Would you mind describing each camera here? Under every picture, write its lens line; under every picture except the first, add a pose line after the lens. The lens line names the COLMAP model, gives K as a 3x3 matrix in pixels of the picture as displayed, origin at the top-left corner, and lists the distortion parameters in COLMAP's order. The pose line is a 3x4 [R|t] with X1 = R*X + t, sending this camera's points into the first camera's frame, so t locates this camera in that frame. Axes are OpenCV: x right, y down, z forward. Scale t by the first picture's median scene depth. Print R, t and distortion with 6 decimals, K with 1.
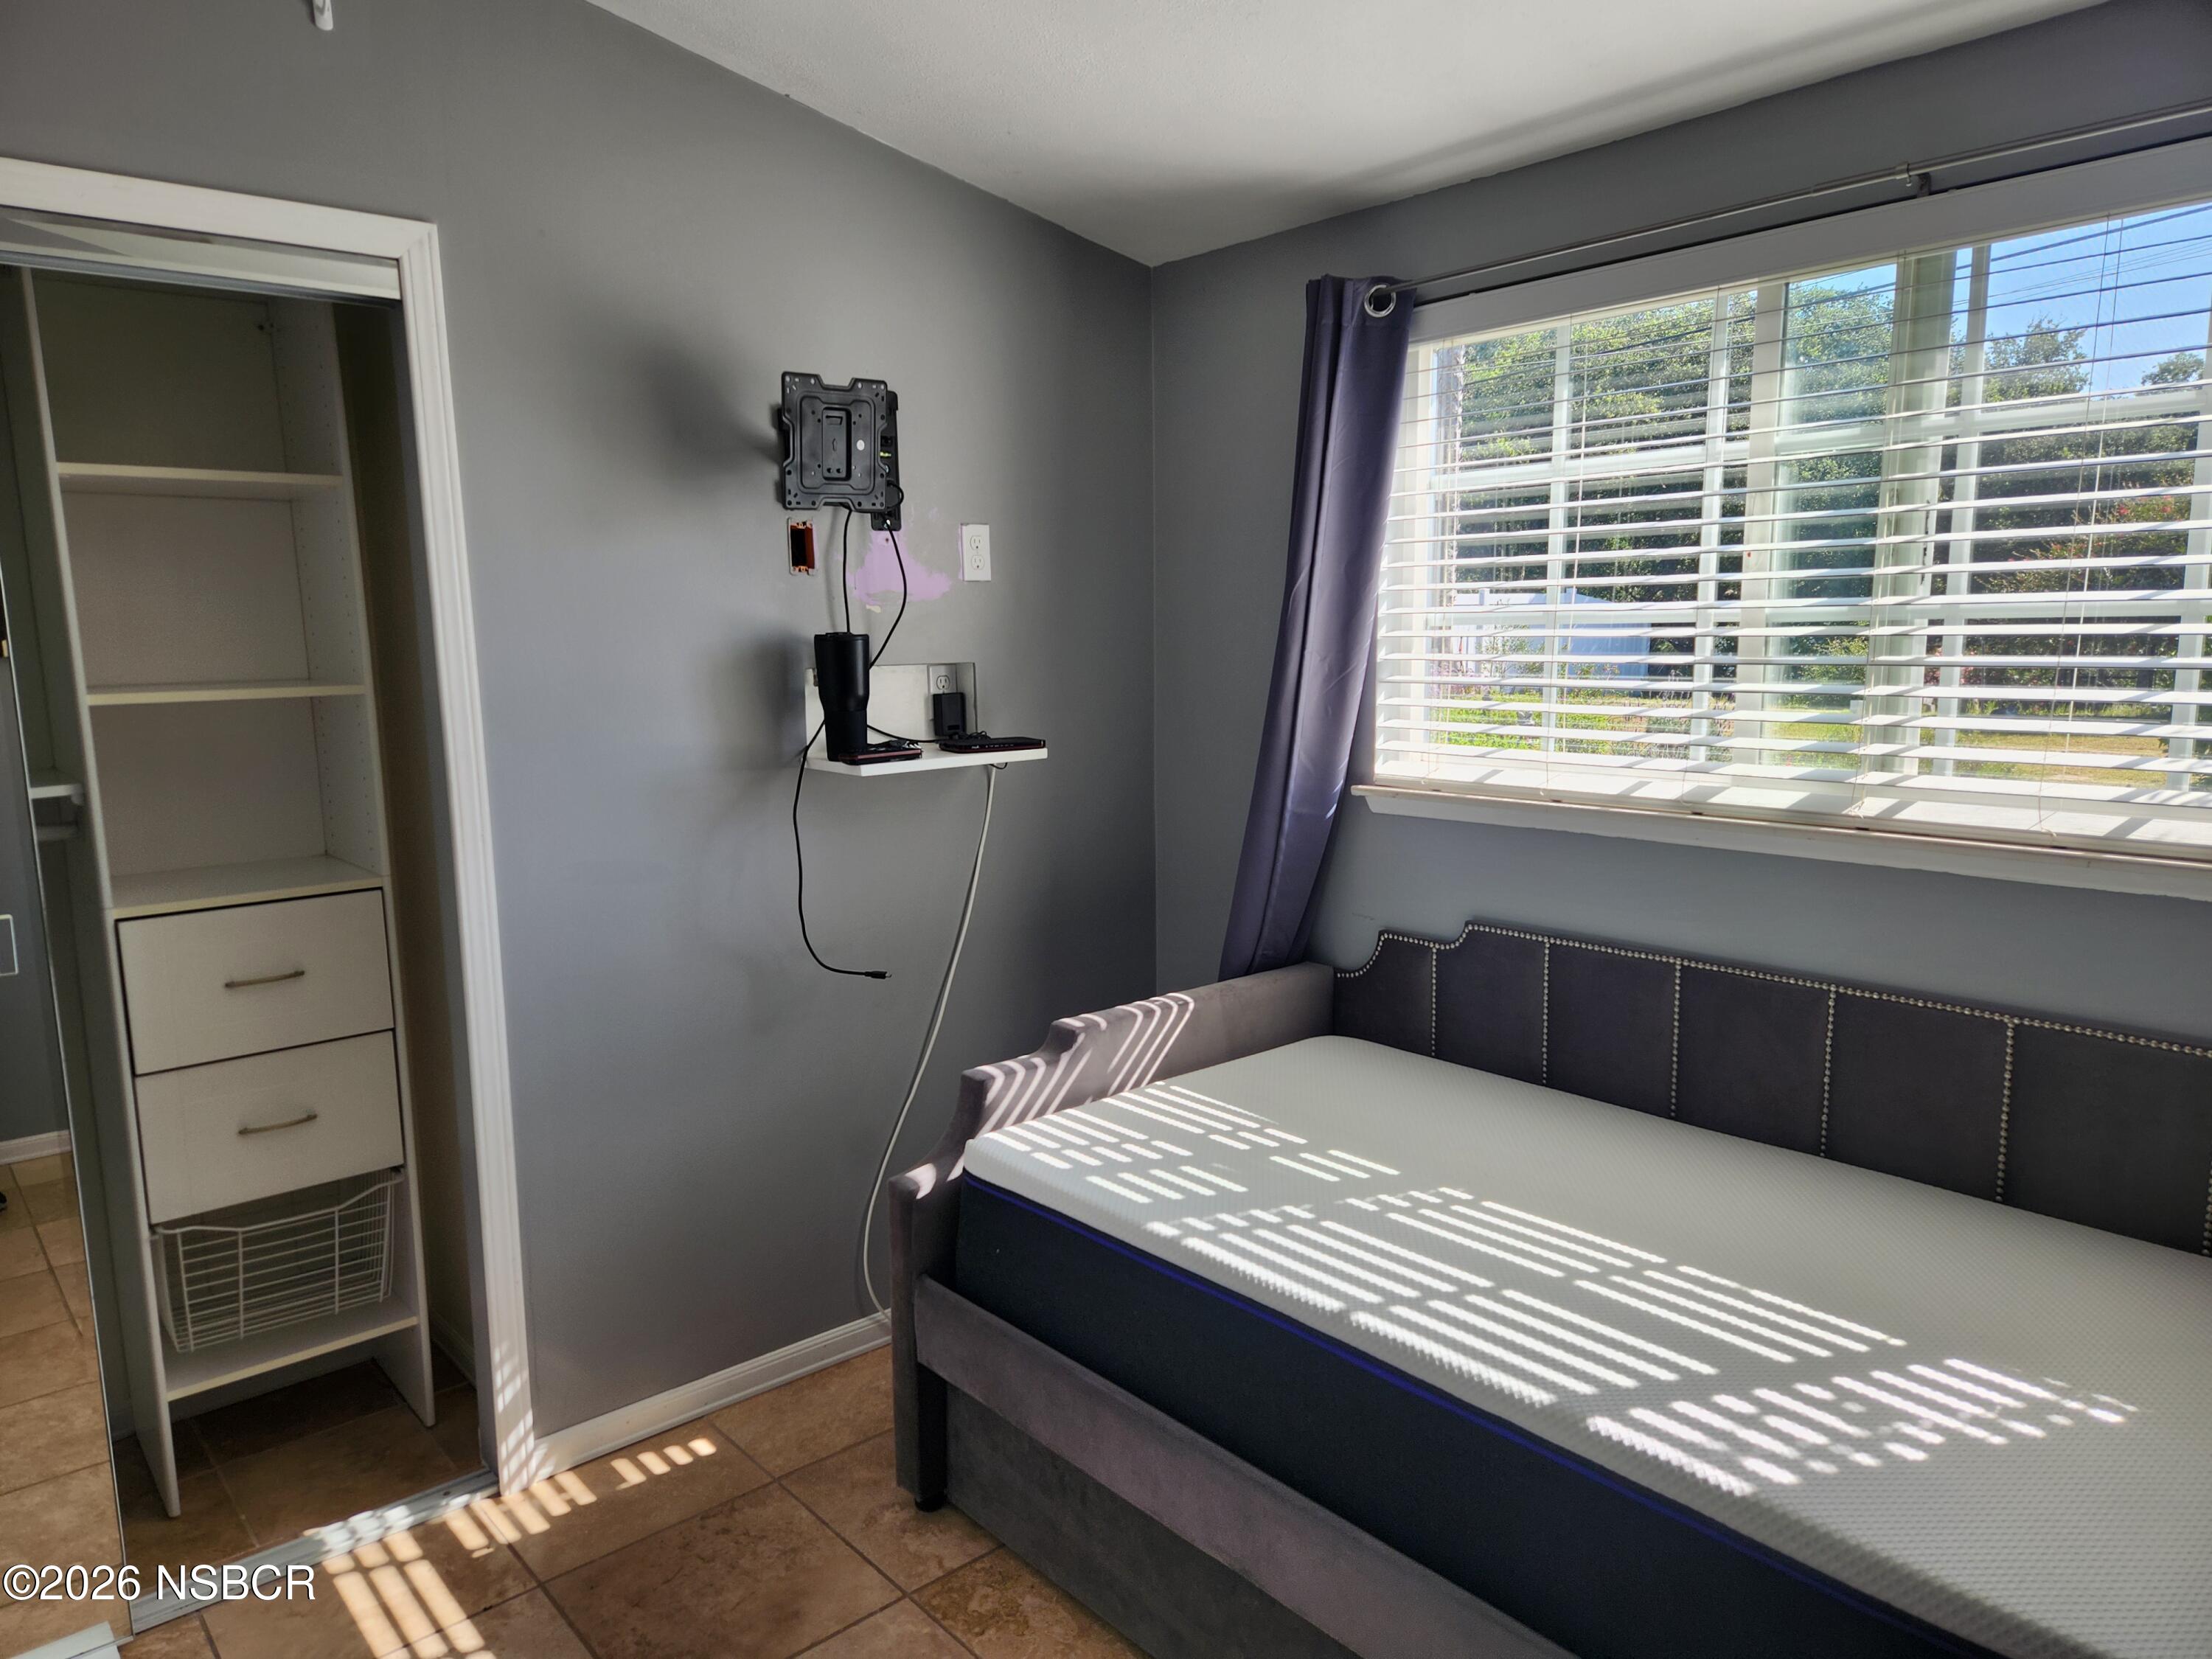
lens RADIAL K [[1488.3, 0, 1090.4], [0, 1488.3, 850.8], [0, 0, 1]] dist [0.068126, -0.053086]
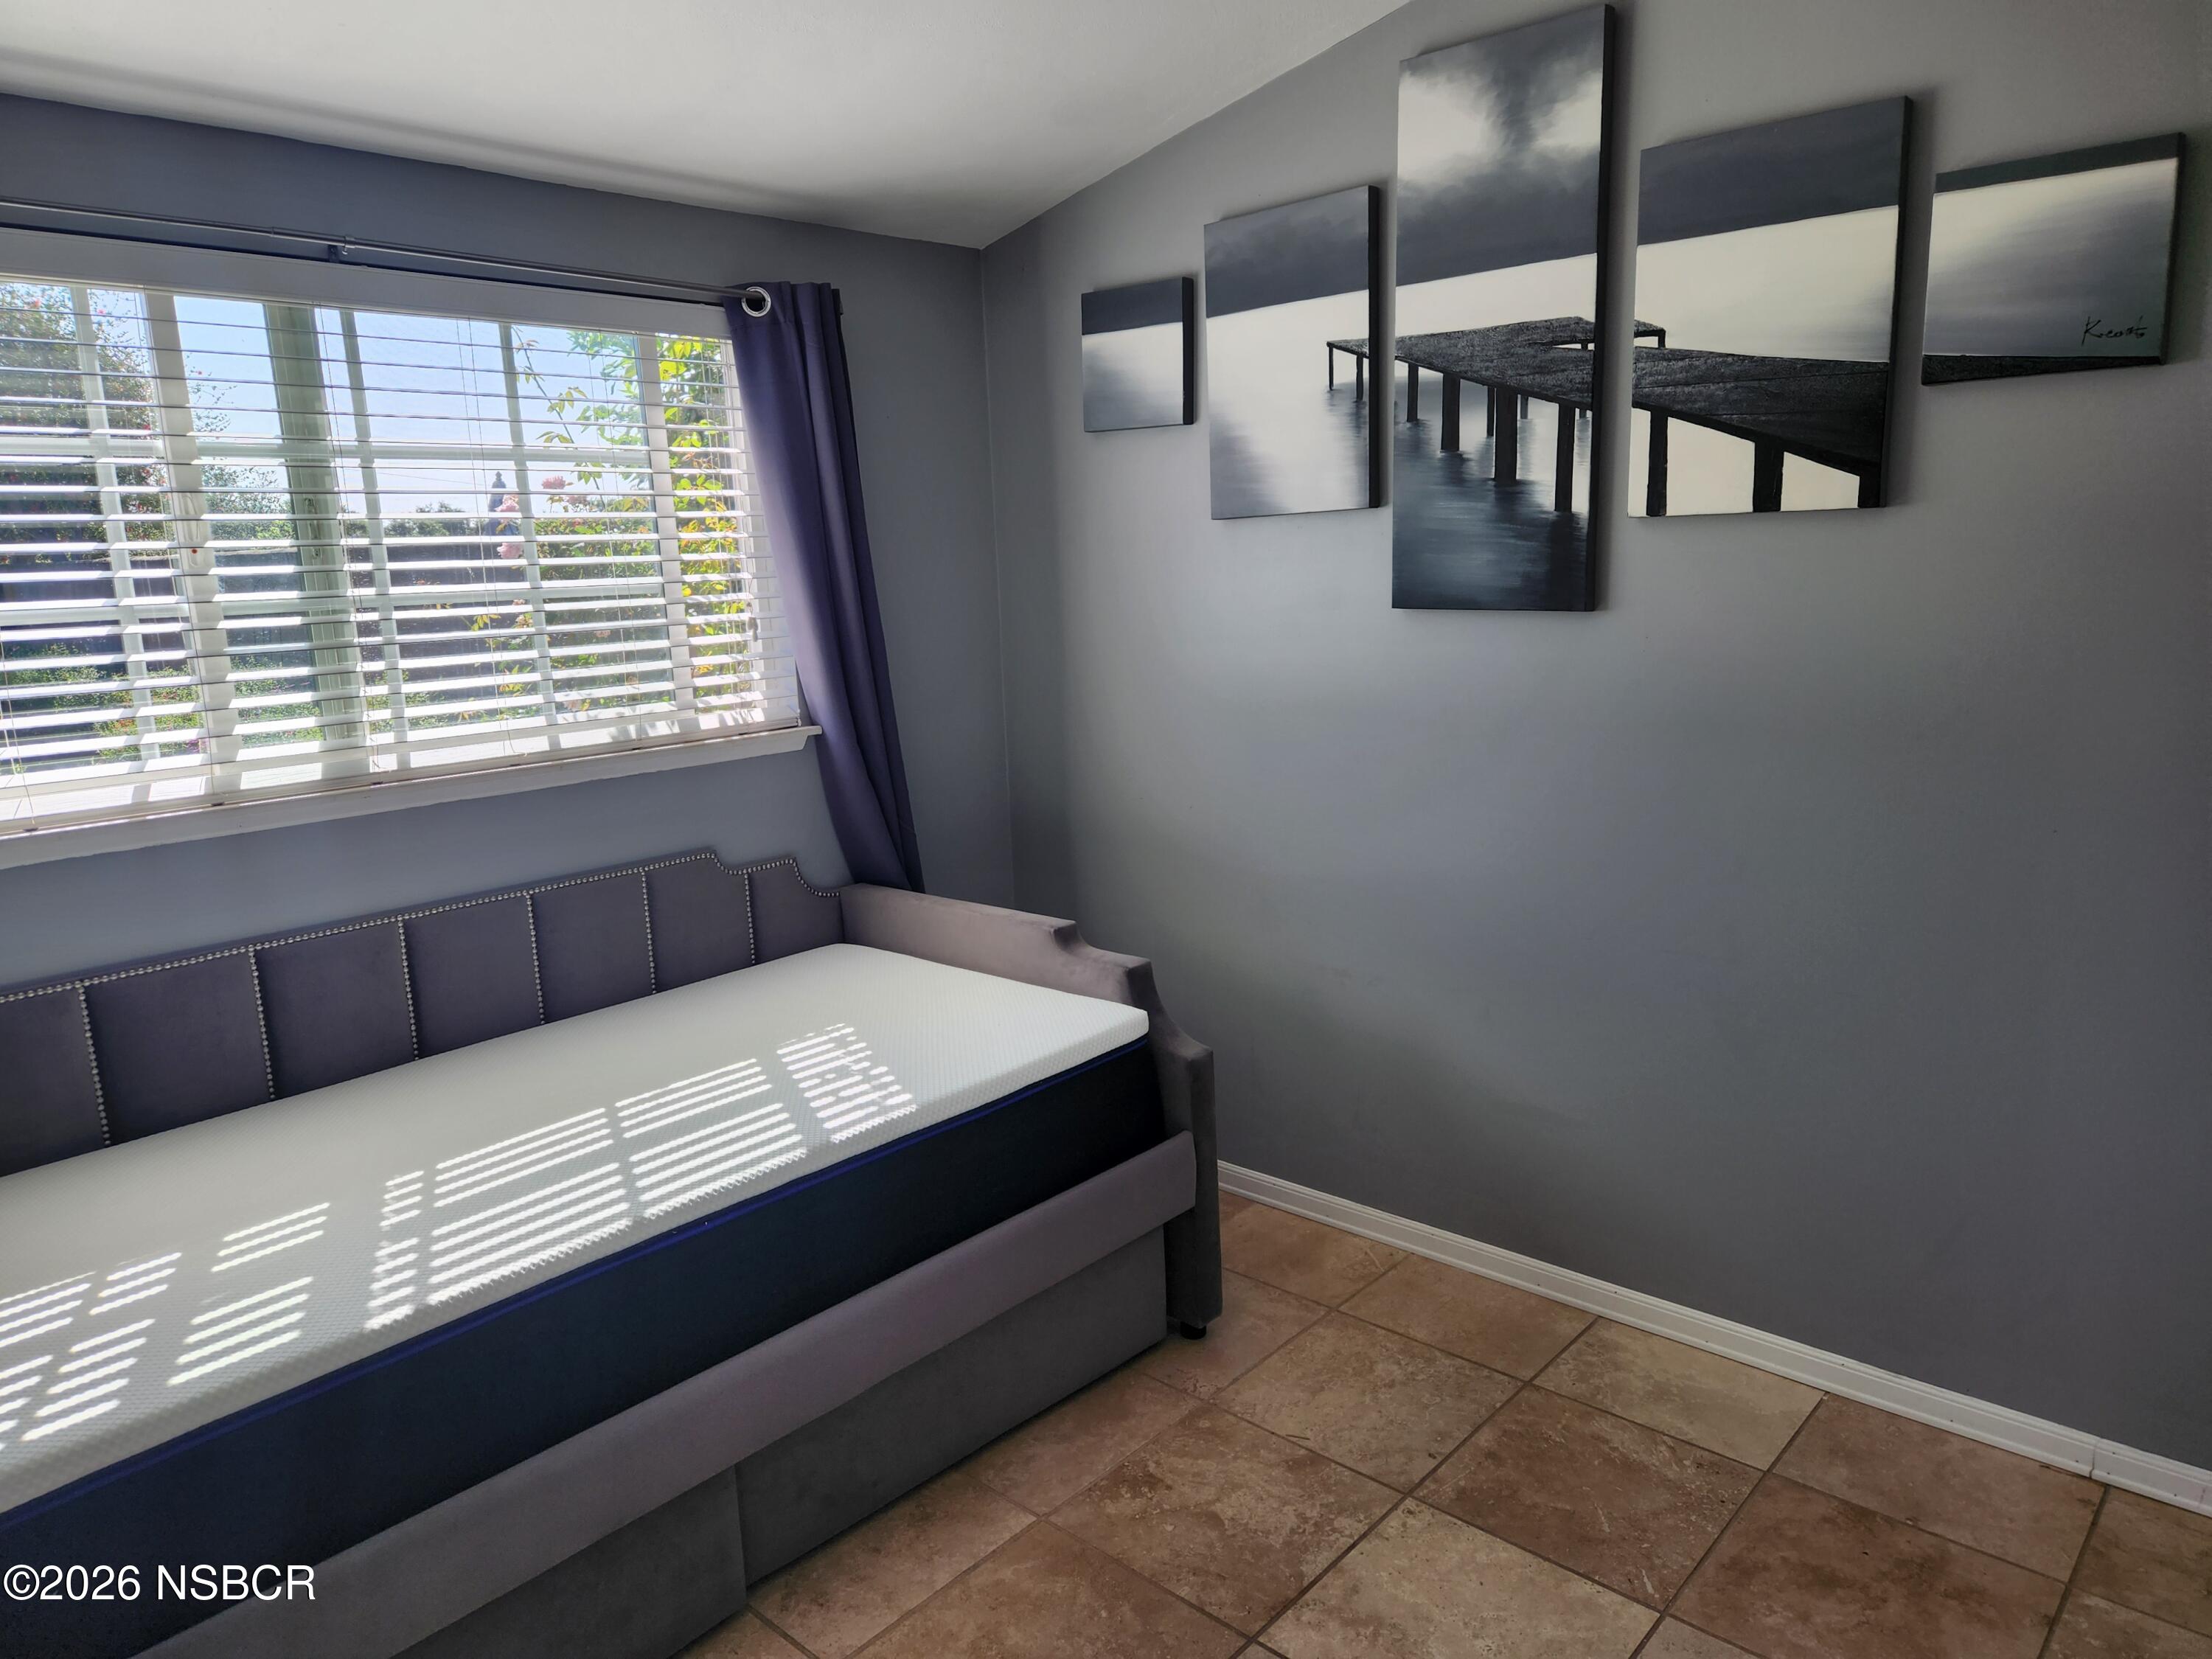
lens RADIAL K [[1488.3, 0, 1093.4], [0, 1488.3, 815.3], [0, 0, 1]] dist [0.068126, -0.053086]
pose [[-0.135275, -0.146633, 0.979898, -0.867906], [0.198207, 0.964993, 0.171765, -0.098087], [-0.970780, 0.217458, -0.101475, 0.682157]]
